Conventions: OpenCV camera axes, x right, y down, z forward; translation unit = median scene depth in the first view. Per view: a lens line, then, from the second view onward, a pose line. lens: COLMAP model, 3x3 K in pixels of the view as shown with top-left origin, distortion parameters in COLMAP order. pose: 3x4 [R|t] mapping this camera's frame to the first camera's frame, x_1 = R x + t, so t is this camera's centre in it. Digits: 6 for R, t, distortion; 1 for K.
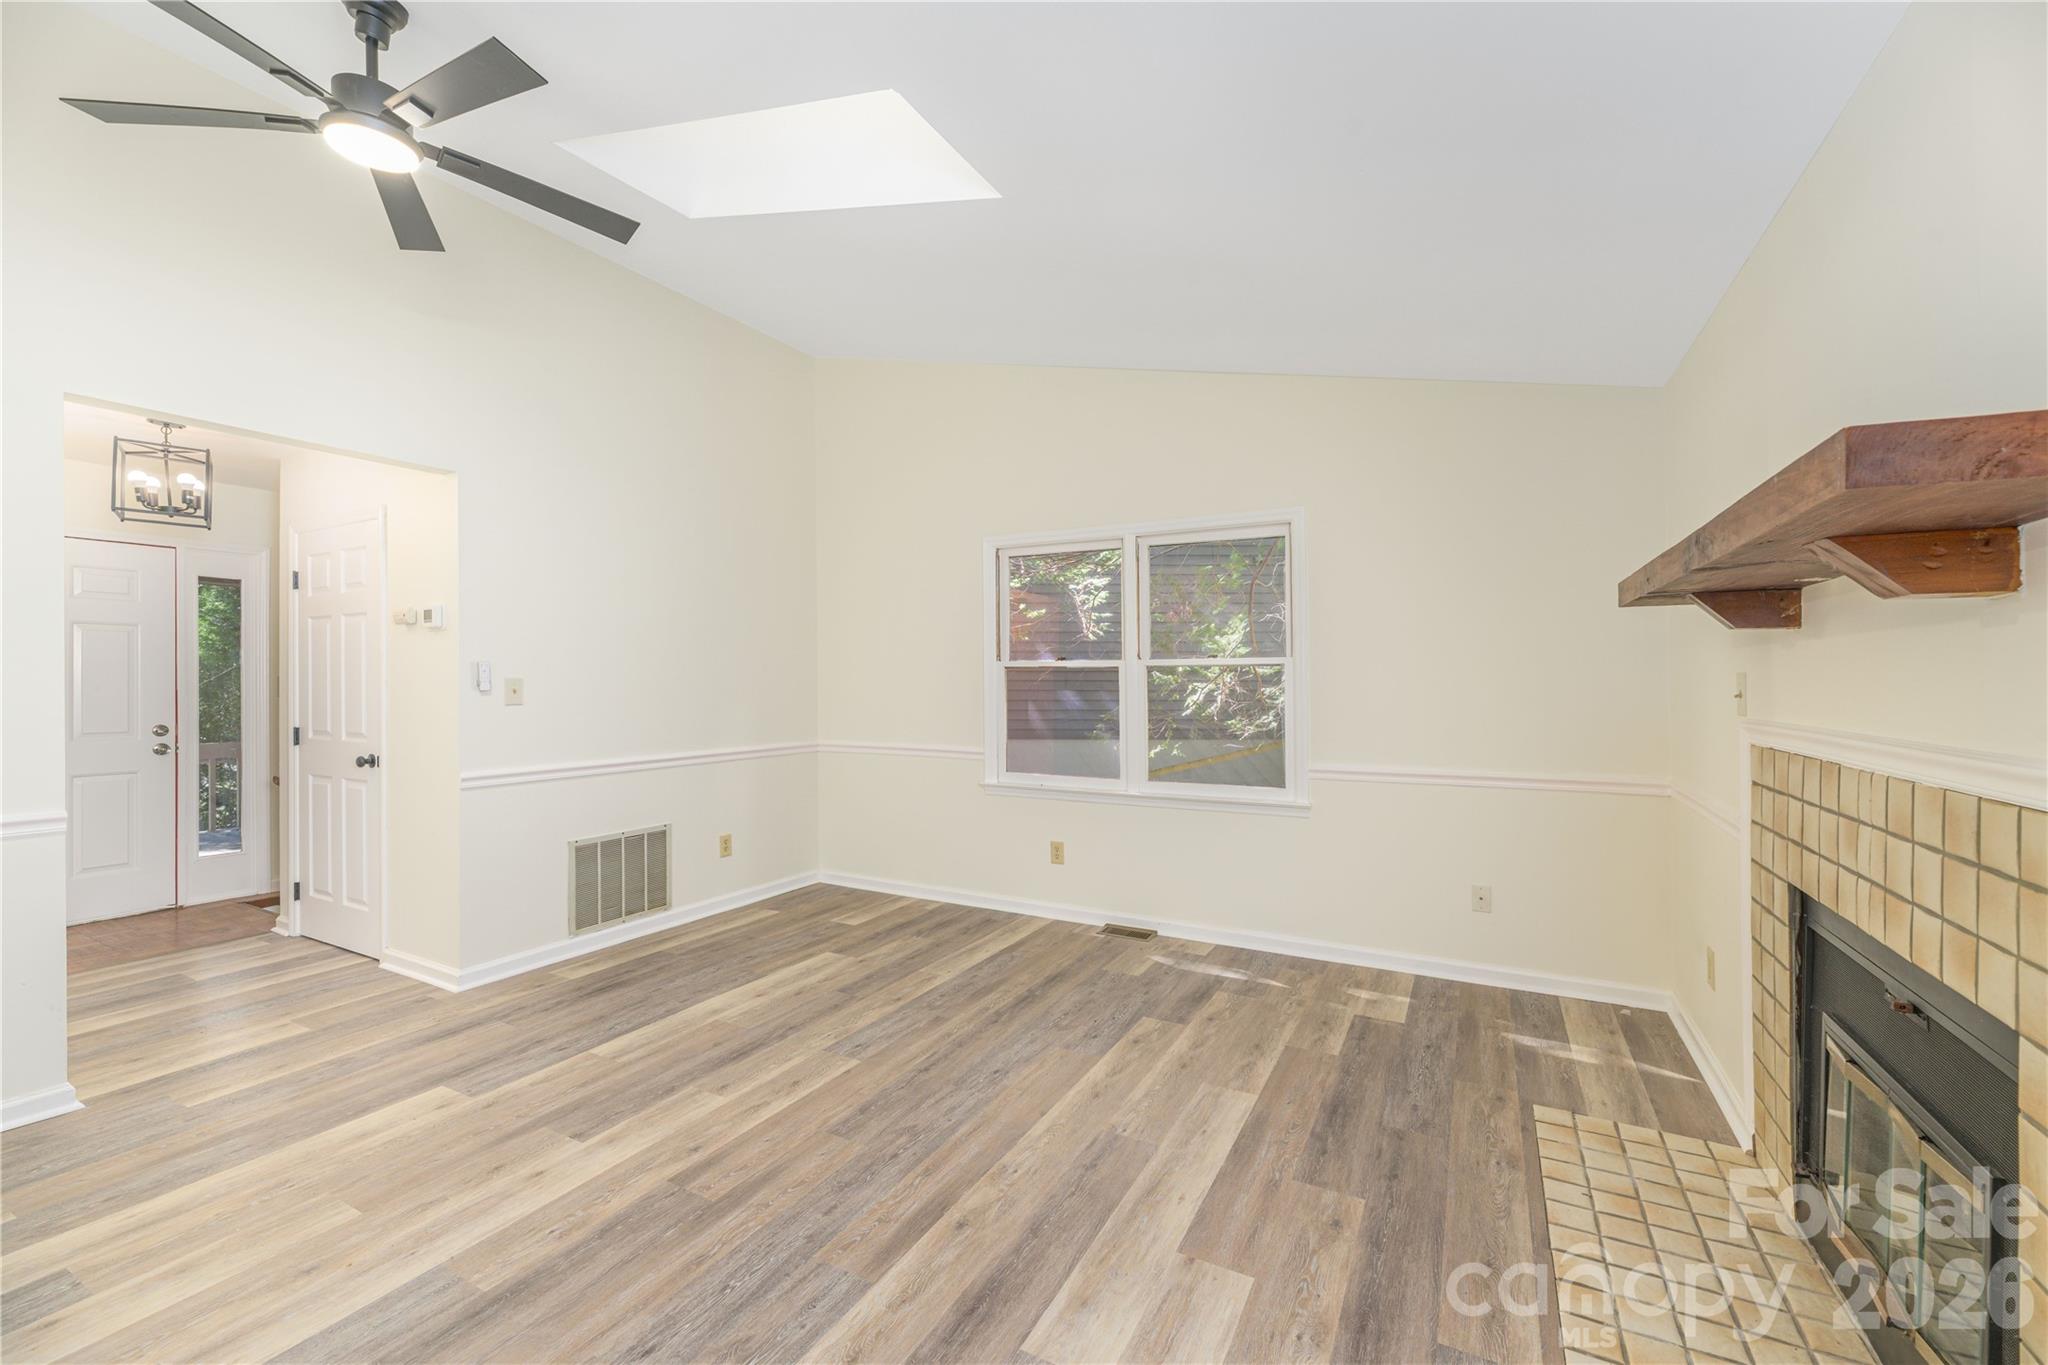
lens RADIAL K [[828.5, 0, 1029.9], [0, 828.5, 673.9], [0, 0, 1]] dist [0.002237, 0.000221]
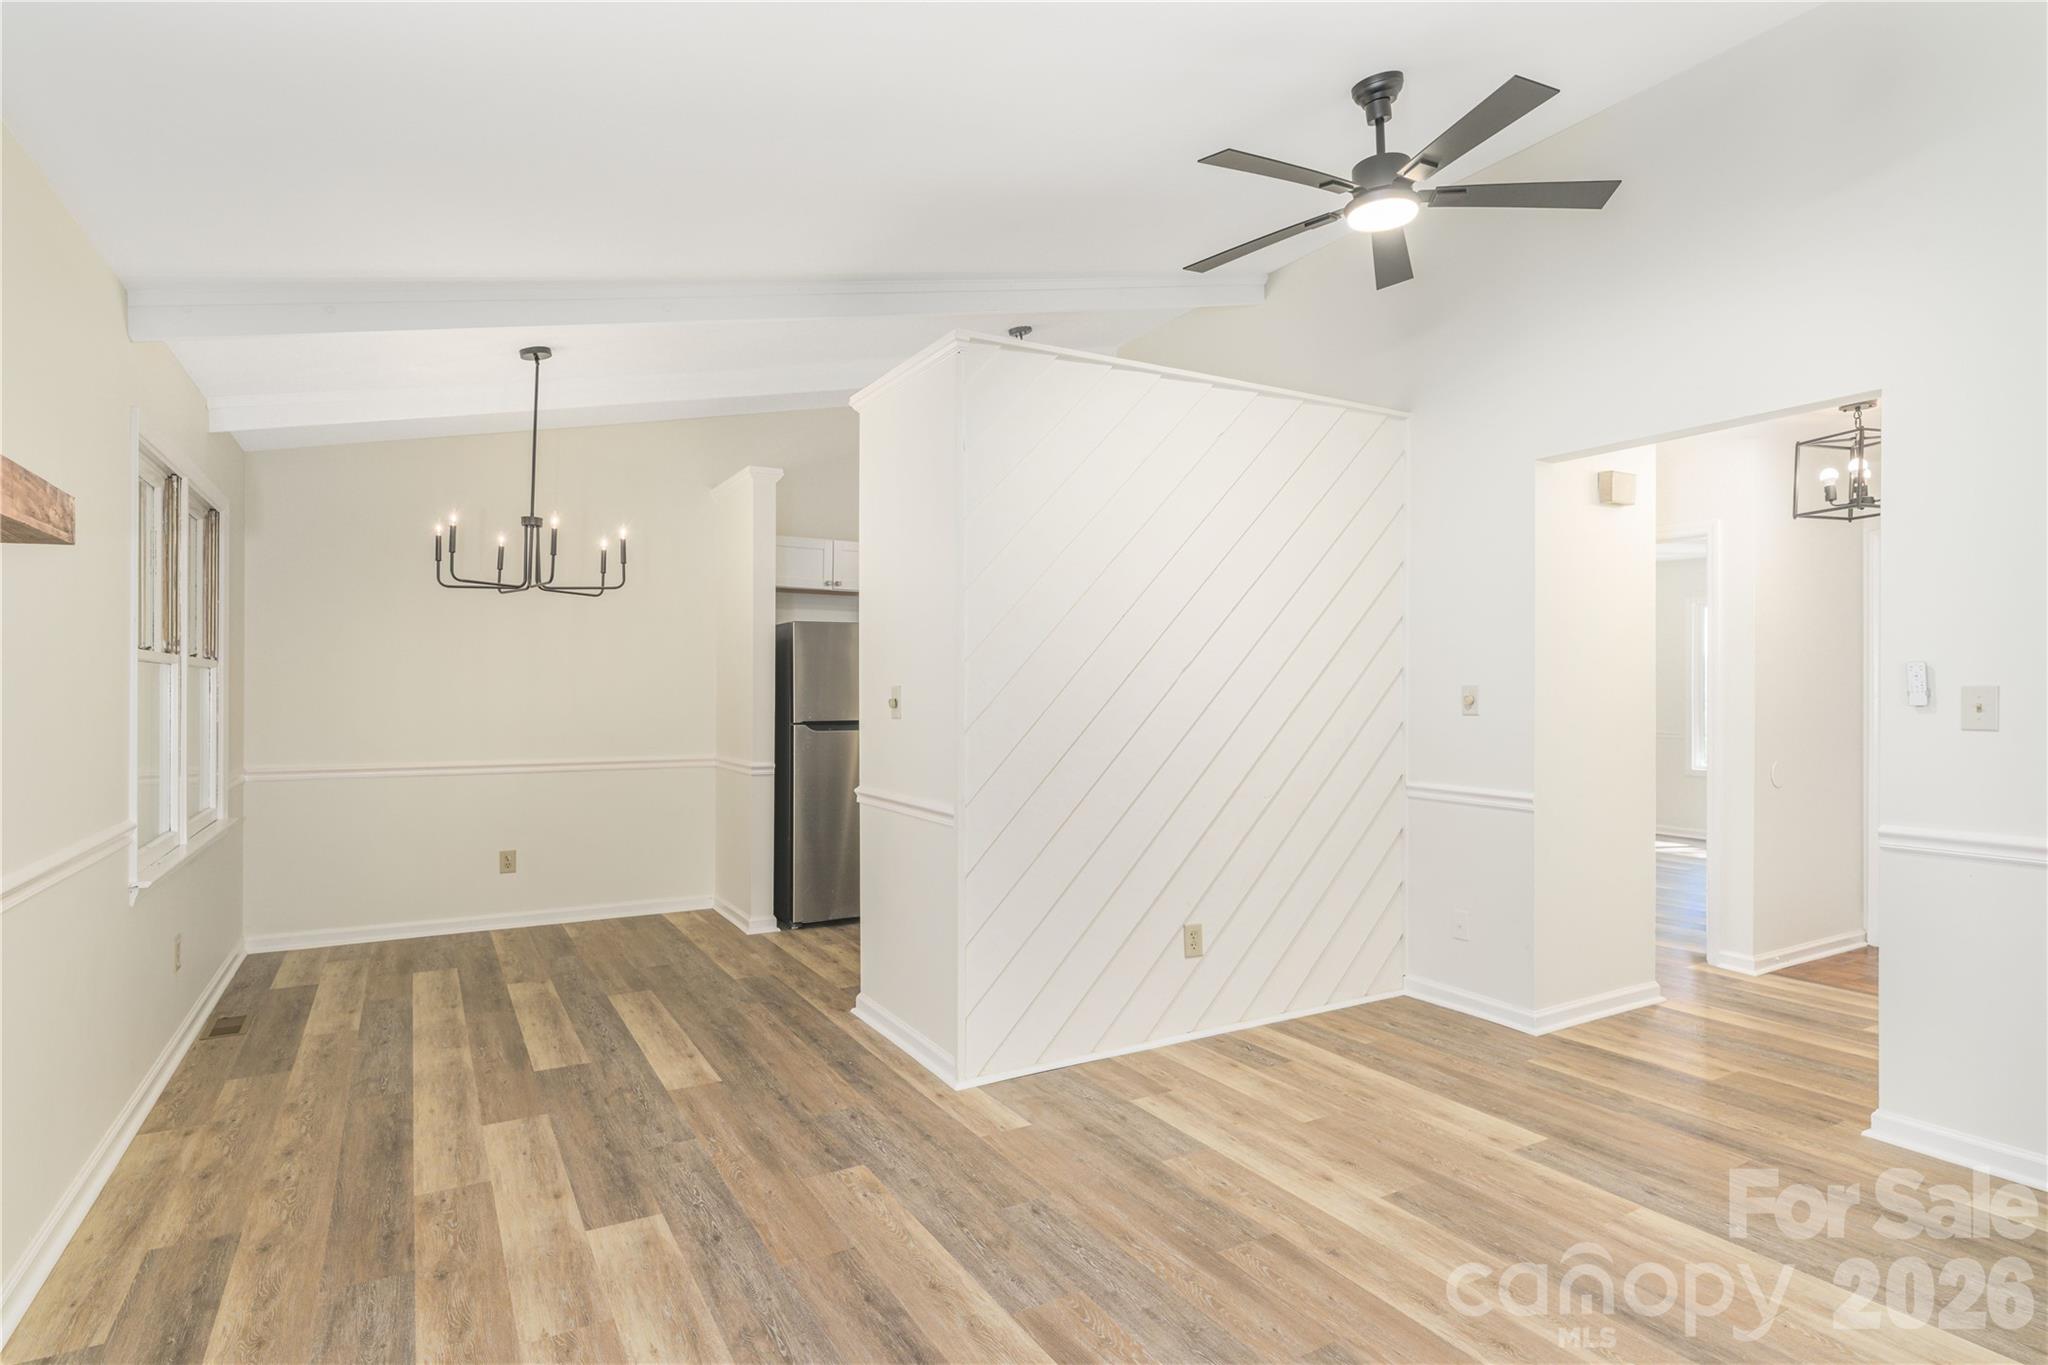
lens RADIAL K [[1061.6, 0, 1025.6], [0, 1061.6, 685.6], [0, 0, 1]] dist [0.001735, 0.000185]
pose [[-0.517180, -0.004327, -0.855866, 0.552328], [0.007427, 0.999927, -0.009543, 0.008216], [0.855844, -0.011292, -0.517110, 1.059911]]
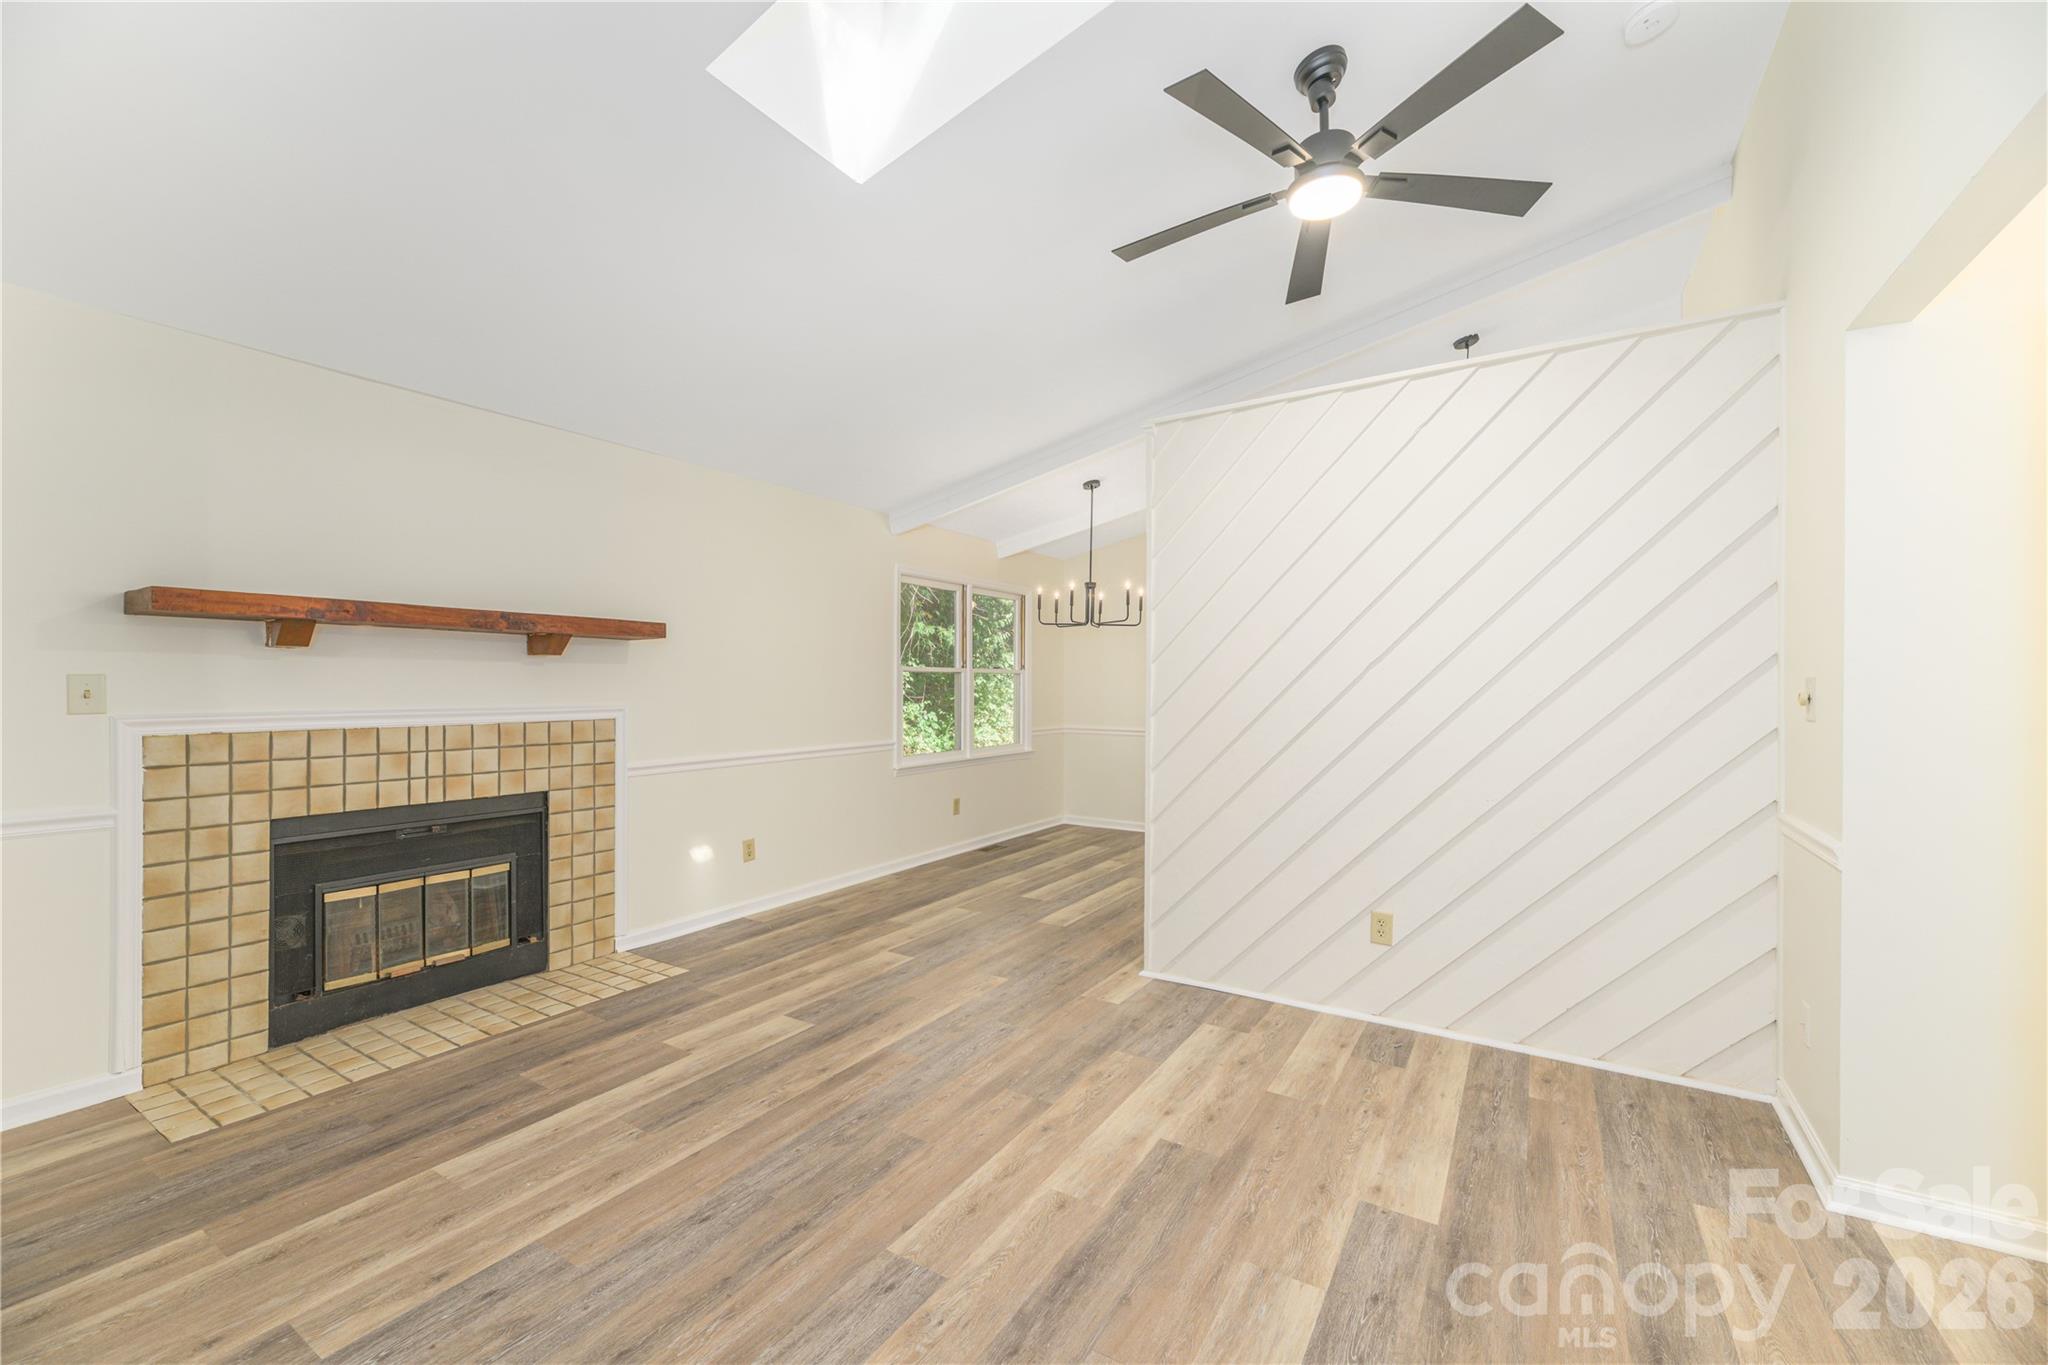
lens RADIAL K [[828.5, 0, 1022.6], [0, 828.5, 688.0], [0, 0, 1]] dist [0.002237, 0.000221]
pose [[-0.997932, -0.001952, 0.064249, -0.360851], [-0.002299, 0.999983, -0.005324, 0.013618], [-0.064237, -0.005461, -0.997920, 1.687353]]
